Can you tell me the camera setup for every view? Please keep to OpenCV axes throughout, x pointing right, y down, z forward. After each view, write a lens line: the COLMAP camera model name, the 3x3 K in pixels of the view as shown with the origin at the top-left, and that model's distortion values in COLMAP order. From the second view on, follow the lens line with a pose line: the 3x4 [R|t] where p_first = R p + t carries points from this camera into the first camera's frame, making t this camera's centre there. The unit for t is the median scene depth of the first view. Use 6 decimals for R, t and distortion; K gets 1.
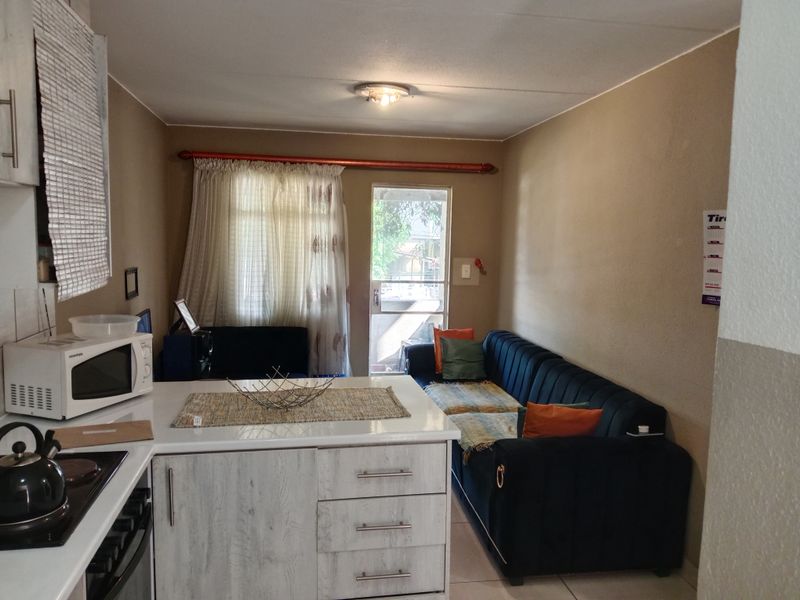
lens RADIAL K [[624.7, 0, 396.8], [0, 624.7, 300.6], [0, 0, 1]] dist [0.066722, -0.080451]
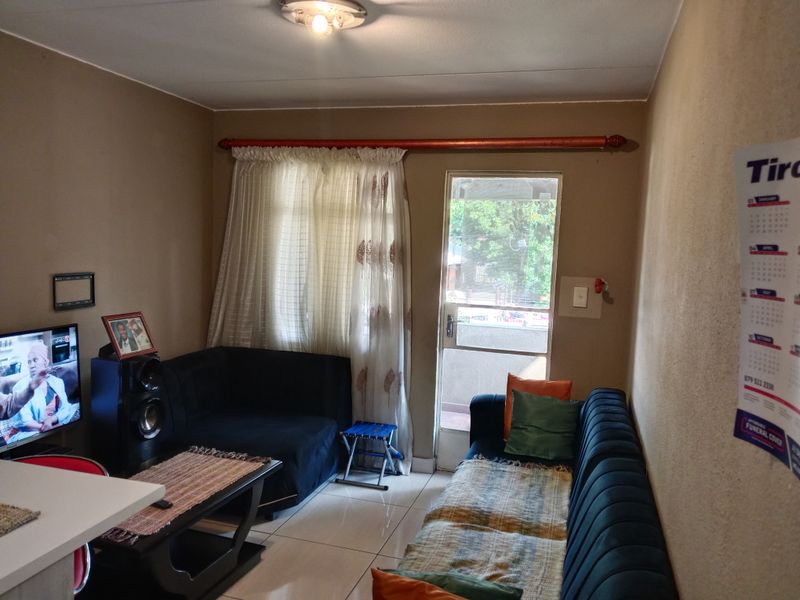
lens RADIAL K [[623.8, 0, 400.0], [0, 623.8, 300.0], [0, 0, 1]] dist [0.097095, -0.154547]
pose [[0.902183, 0.053356, -0.428042, 0.344622], [-0.063288, 0.997955, -0.008995, -0.038198], [0.426686, 0.035205, 0.903714, 0.466545]]
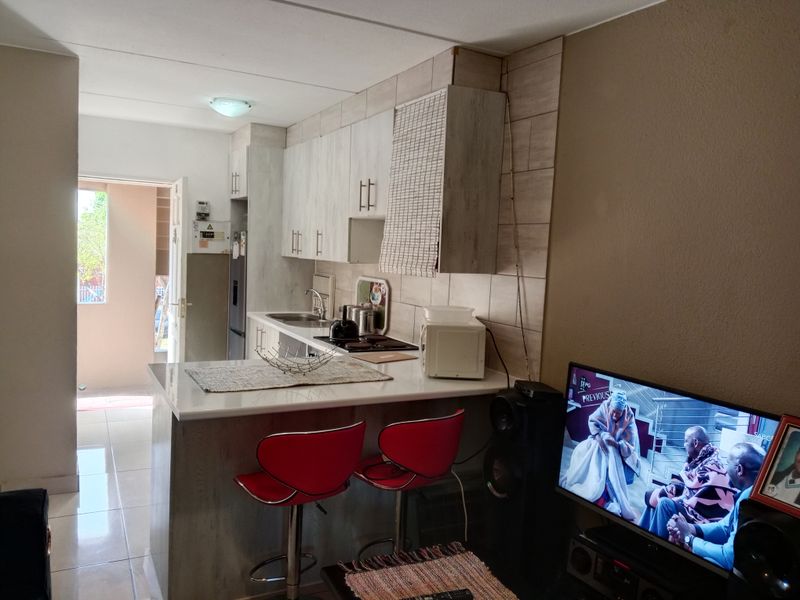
lens RADIAL K [[623.8, 0, 400.0], [0, 623.8, 300.0], [0, 0, 1]] dist [0.097095, -0.154547]
pose [[-0.947051, -0.040703, -0.318494, 0.013378], [-0.100399, 0.979733, 0.173329, -0.123037], [0.304984, 0.196128, -0.931944, 1.370532]]
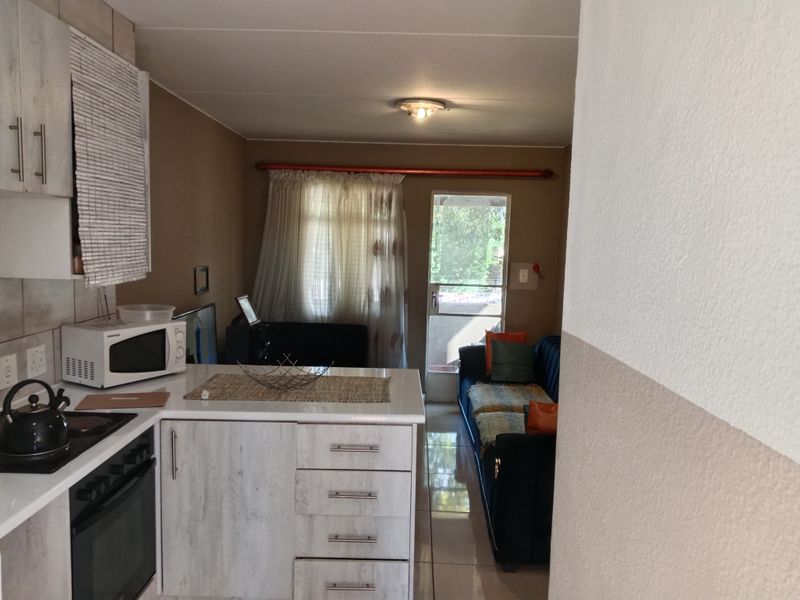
lens RADIAL K [[623.8, 0, 400.0], [0, 623.8, 300.0], [0, 0, 1]] dist [0.097095, -0.154547]
pose [[0.984198, 0.024618, -0.175354, 0.141590], [-0.026266, 0.999630, -0.007083, 0.007082], [0.175115, 0.011577, 0.984480, -0.058254]]
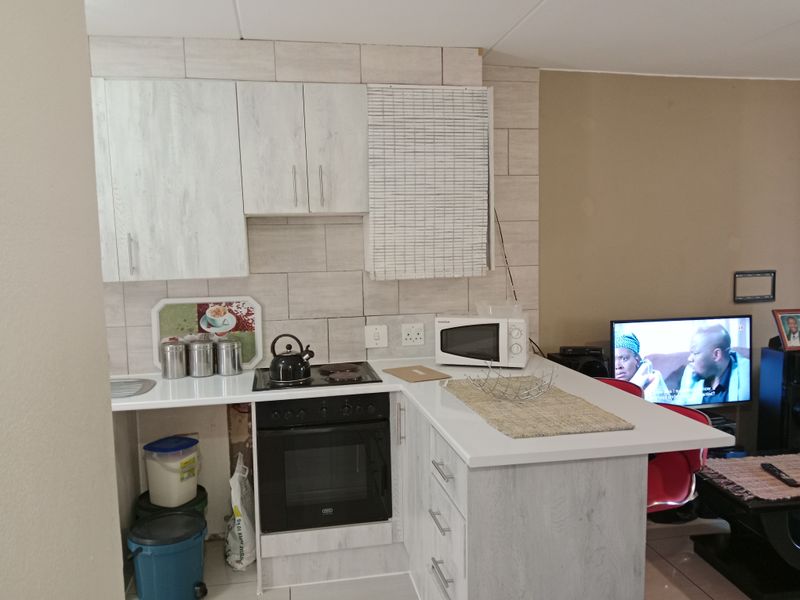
lens RADIAL K [[623.8, 0, 400.0], [0, 623.8, 300.0], [0, 0, 1]] dist [0.097095, -0.154547]
pose [[0.022223, 0.069138, -0.997360, 0.532770], [-0.082303, 0.994346, 0.067095, -0.029961], [0.996360, 0.080595, 0.027787, 0.493861]]
